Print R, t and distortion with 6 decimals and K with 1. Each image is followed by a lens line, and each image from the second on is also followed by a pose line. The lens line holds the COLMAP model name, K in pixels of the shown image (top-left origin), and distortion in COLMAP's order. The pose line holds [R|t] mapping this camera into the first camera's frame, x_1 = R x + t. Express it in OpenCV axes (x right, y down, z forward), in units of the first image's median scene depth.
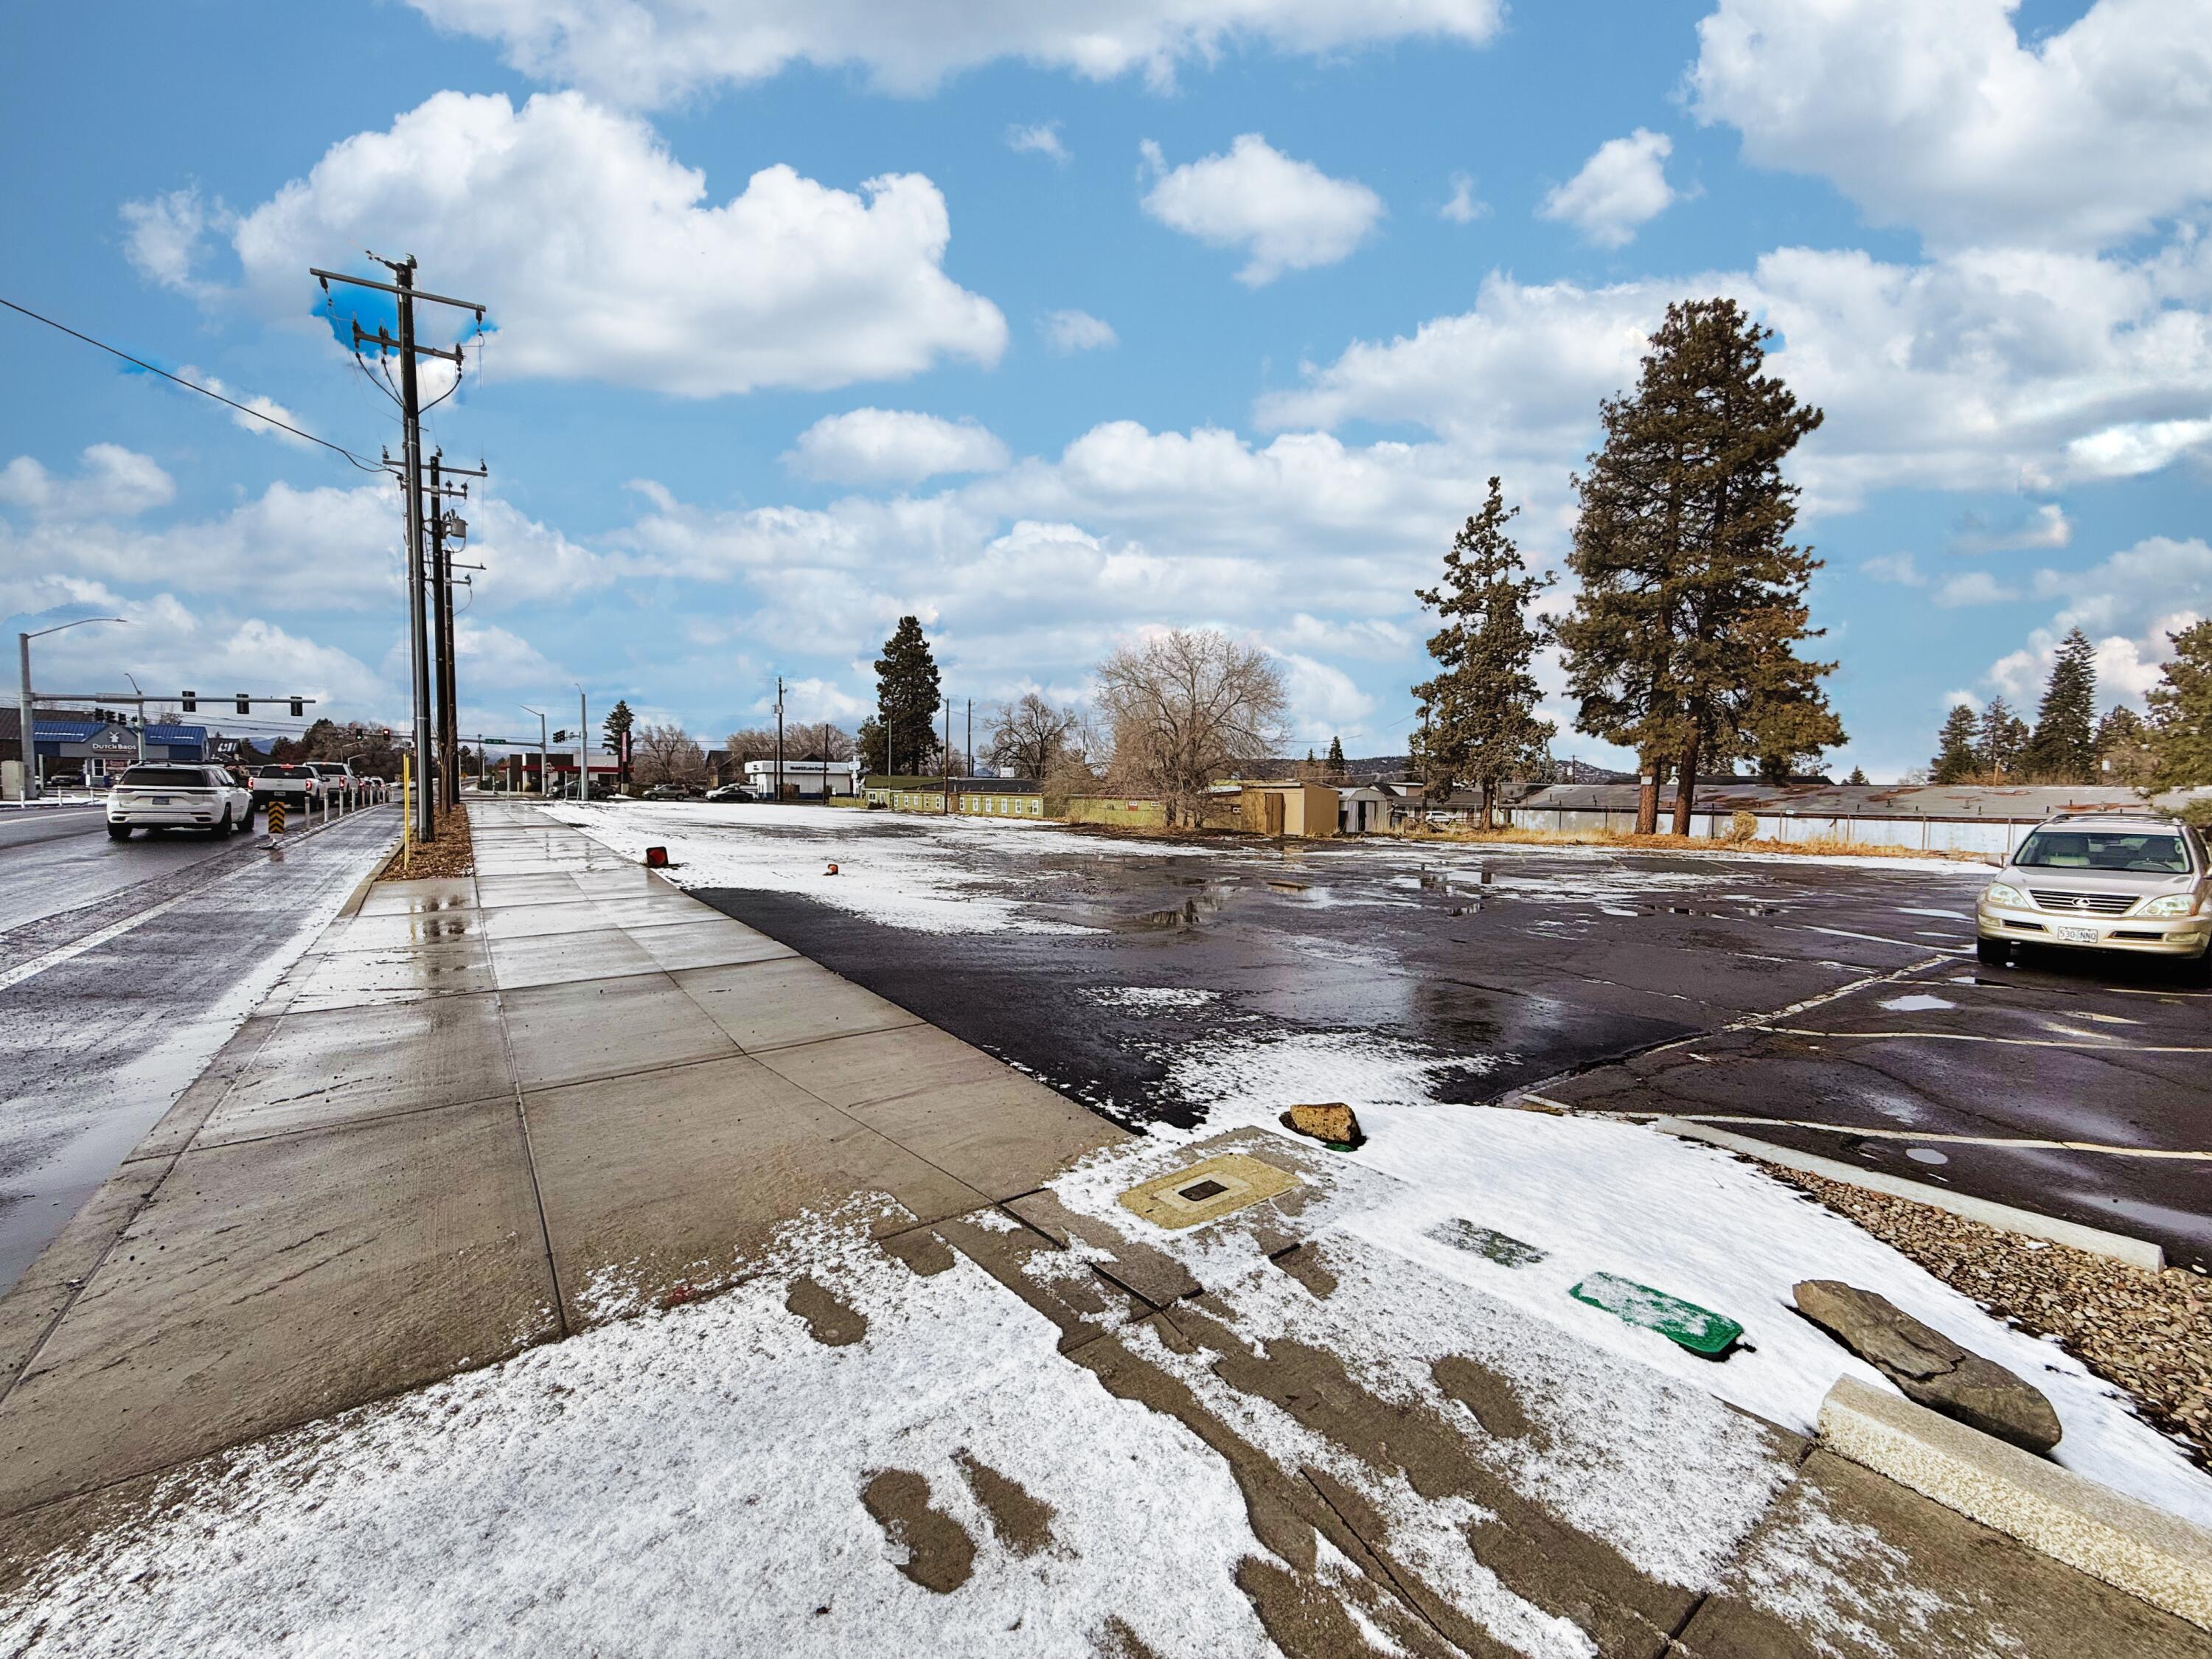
lens RADIAL K [[889.3, 0, 1104.6], [0, 889.3, 831.2], [0, 0, 1]] dist [-0.000515, 0.000059]
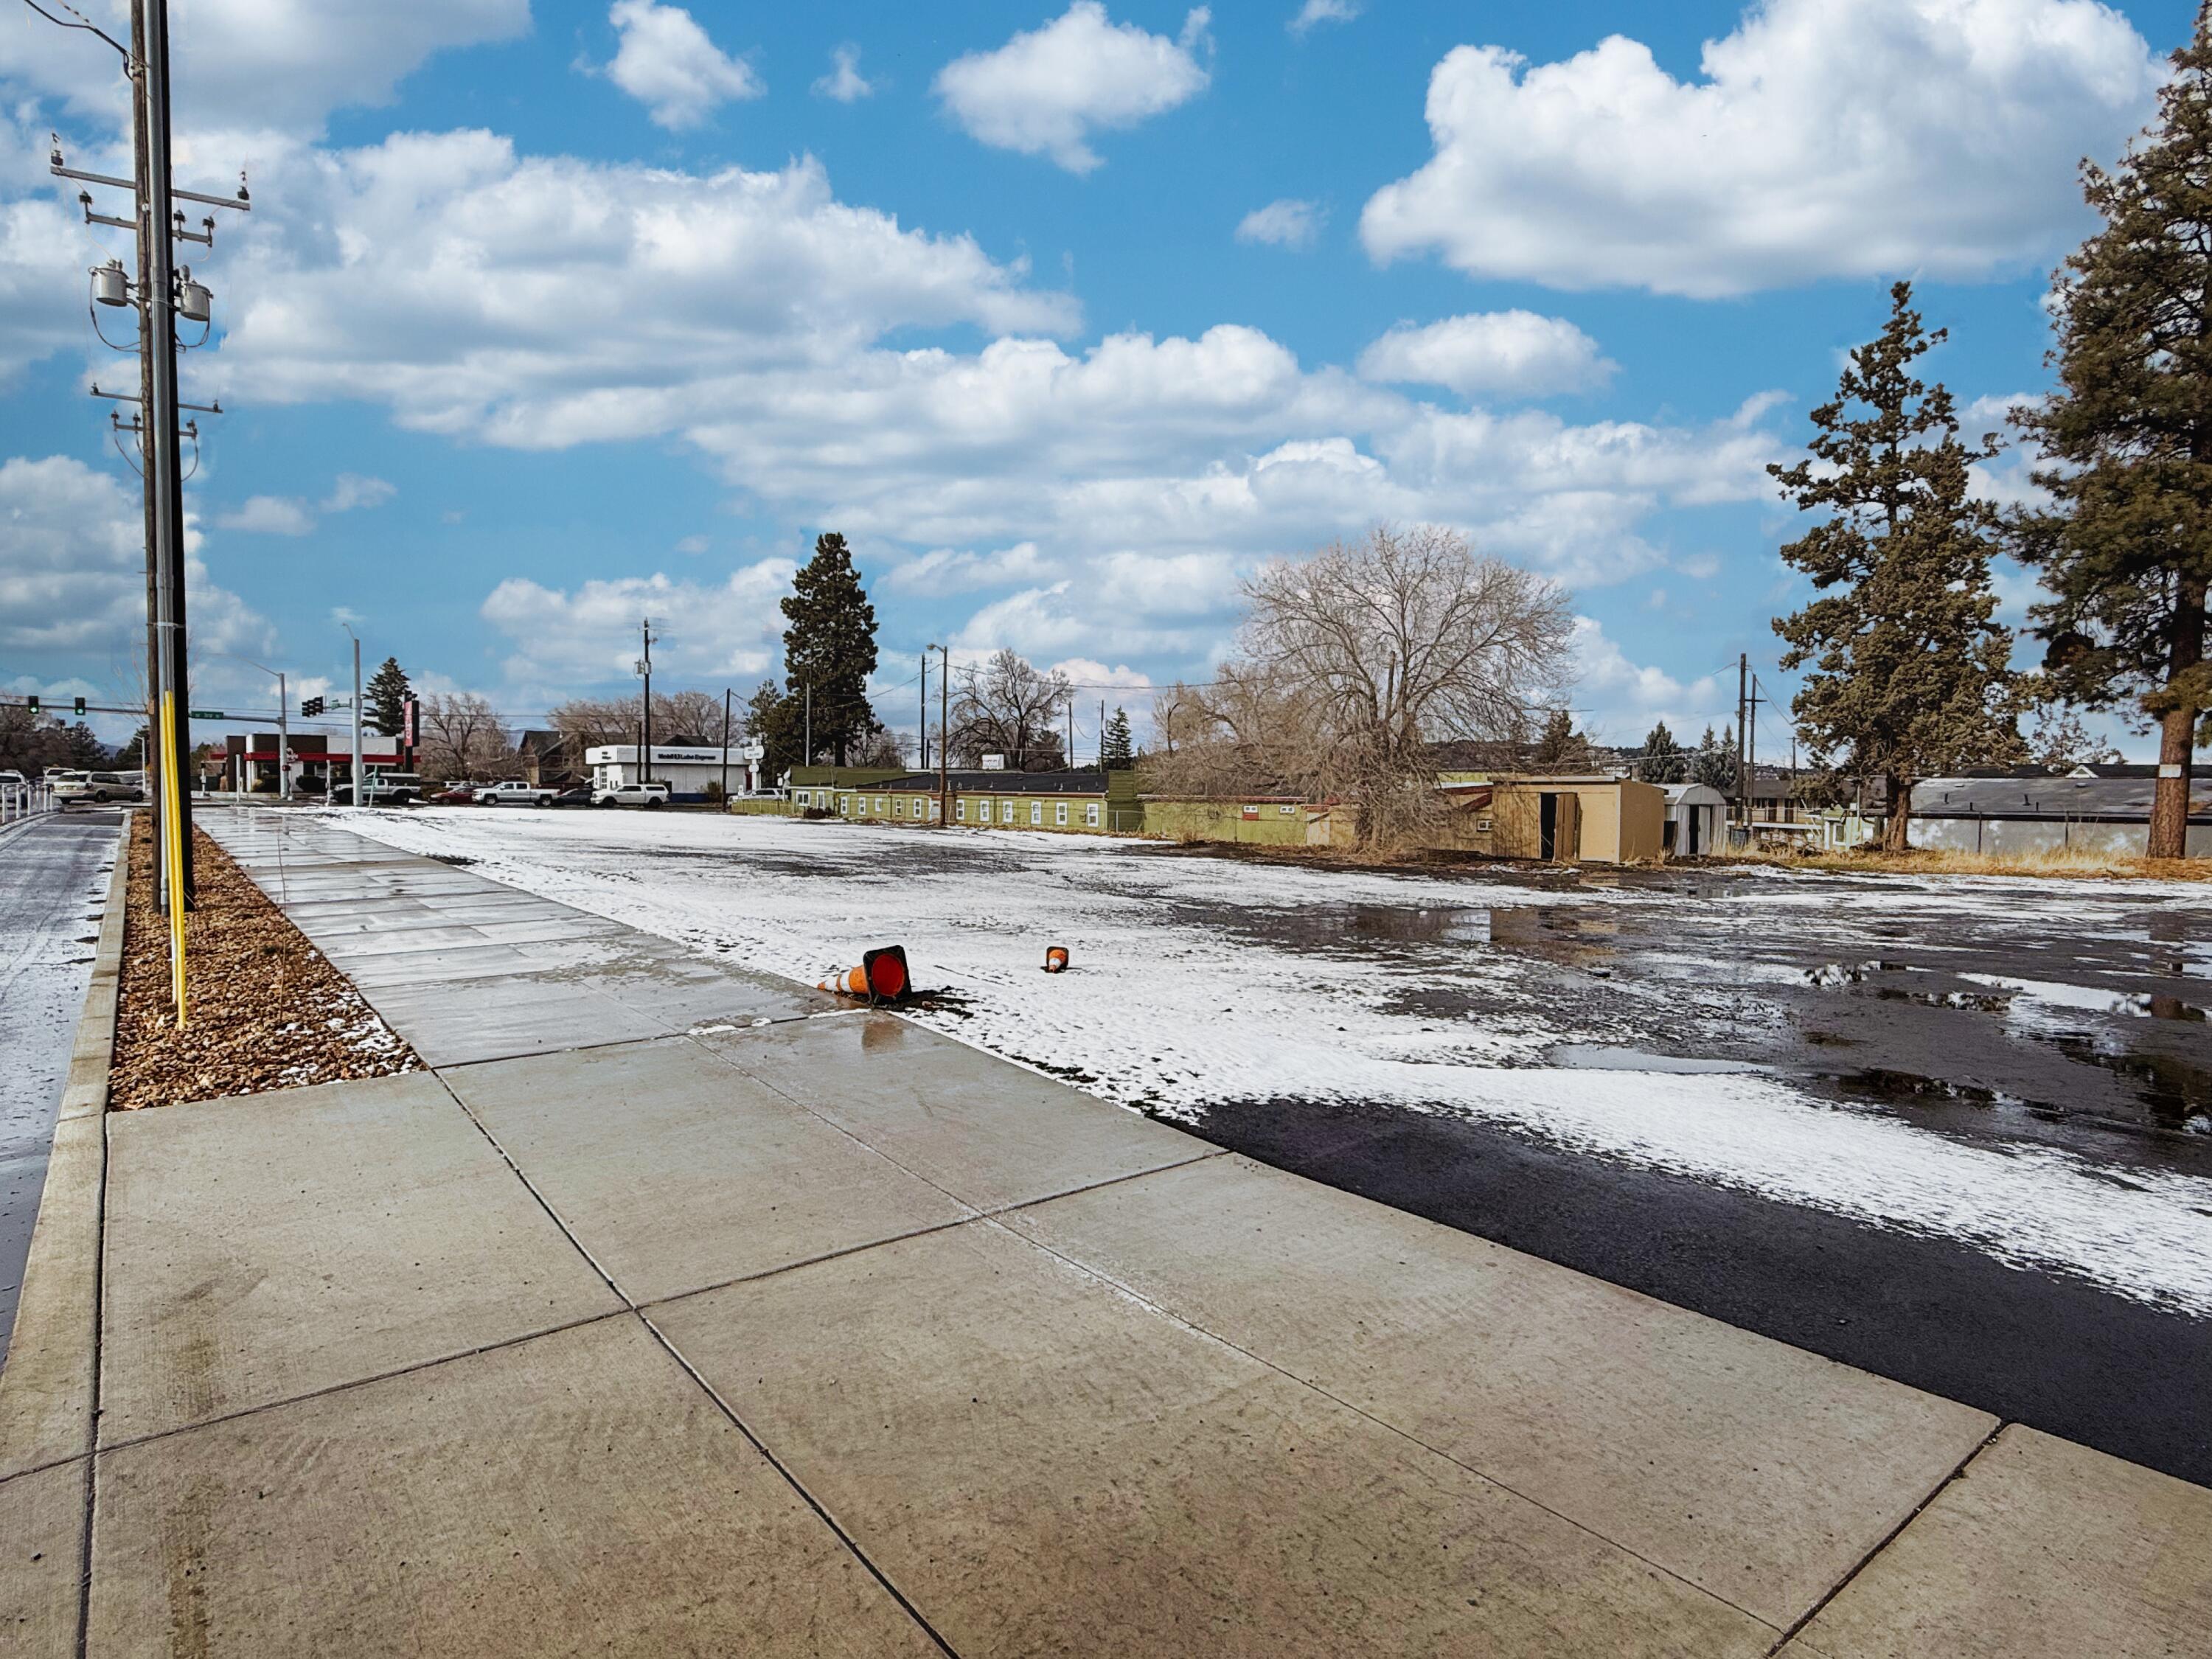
lens RADIAL K [[1224.5, 0, 1106.0], [0, 1224.5, 829.5], [0, 0, 1]] dist [0.003699, -0.000507]
pose [[0.999073, -0.003327, 0.042914, -0.077193], [0.003860, 0.999917, -0.012324, -0.004305], [-0.042869, 0.012479, 0.999003, 0.088056]]
